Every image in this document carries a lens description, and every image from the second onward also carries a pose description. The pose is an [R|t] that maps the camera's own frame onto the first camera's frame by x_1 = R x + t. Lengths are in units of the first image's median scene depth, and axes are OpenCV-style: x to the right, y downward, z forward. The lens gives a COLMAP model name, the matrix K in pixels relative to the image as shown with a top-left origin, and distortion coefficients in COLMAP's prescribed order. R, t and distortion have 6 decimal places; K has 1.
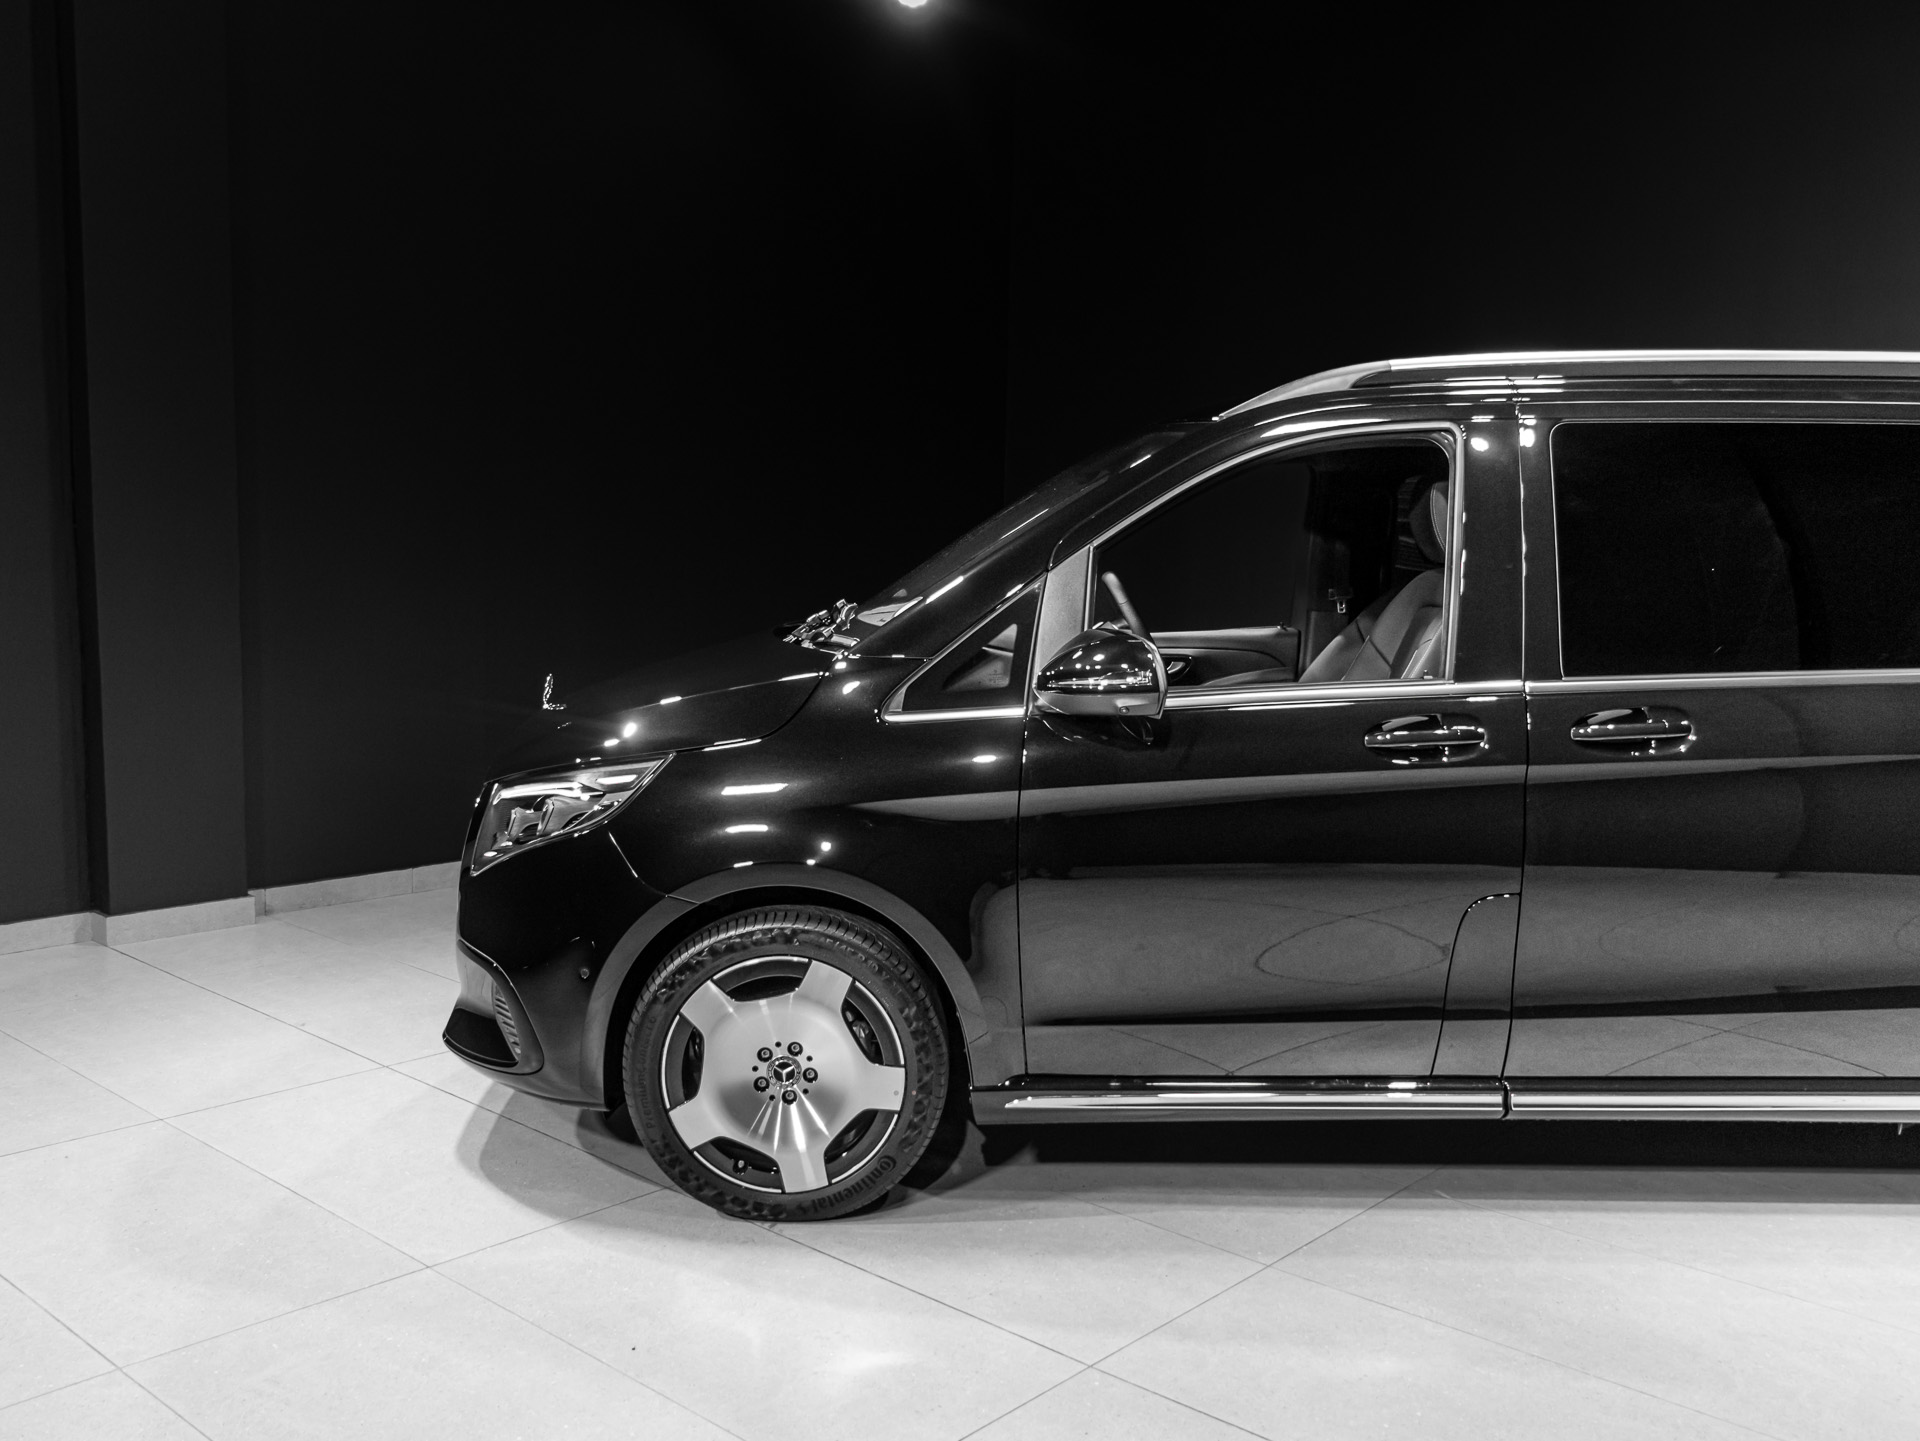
lens RADIAL K [[1740.4, 0, 947.4], [0, 1740.4, 723.3], [0, 0, 1]] dist [0.008919, 0.000000]
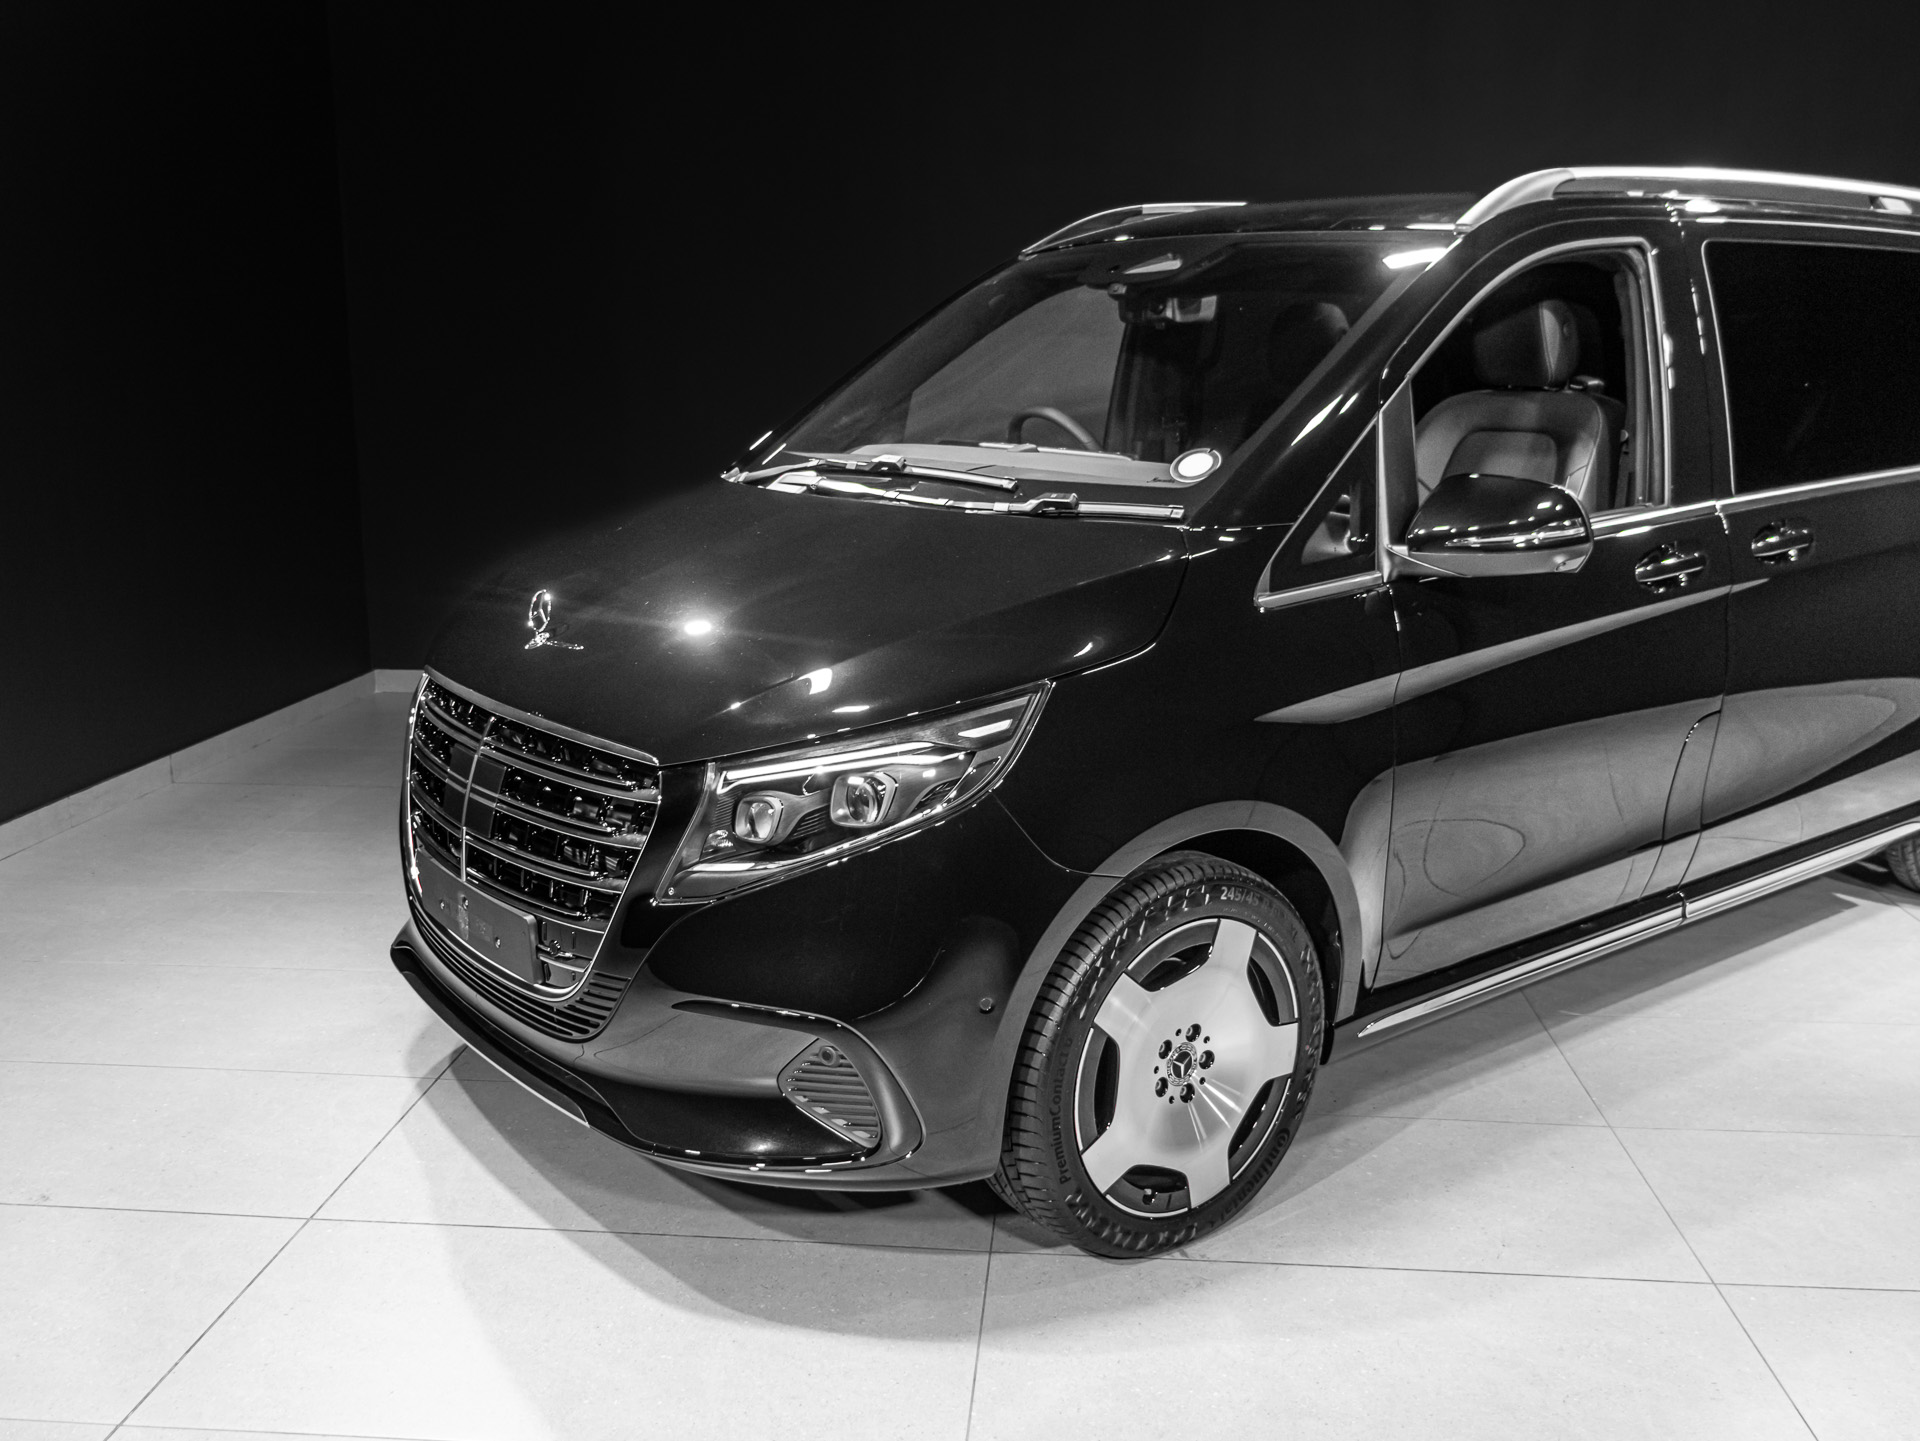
lens RADIAL K [[1740.4, 0, 960.9], [0, 1740.4, 730.2], [0, 0, 1]] dist [0.008919, 0.000000]
pose [[0.795492, -0.146871, 0.587896, -0.616429], [0.082901, 0.987438, 0.134512, -0.063952], [-0.600266, -0.058266, 0.797675, 0.440118]]
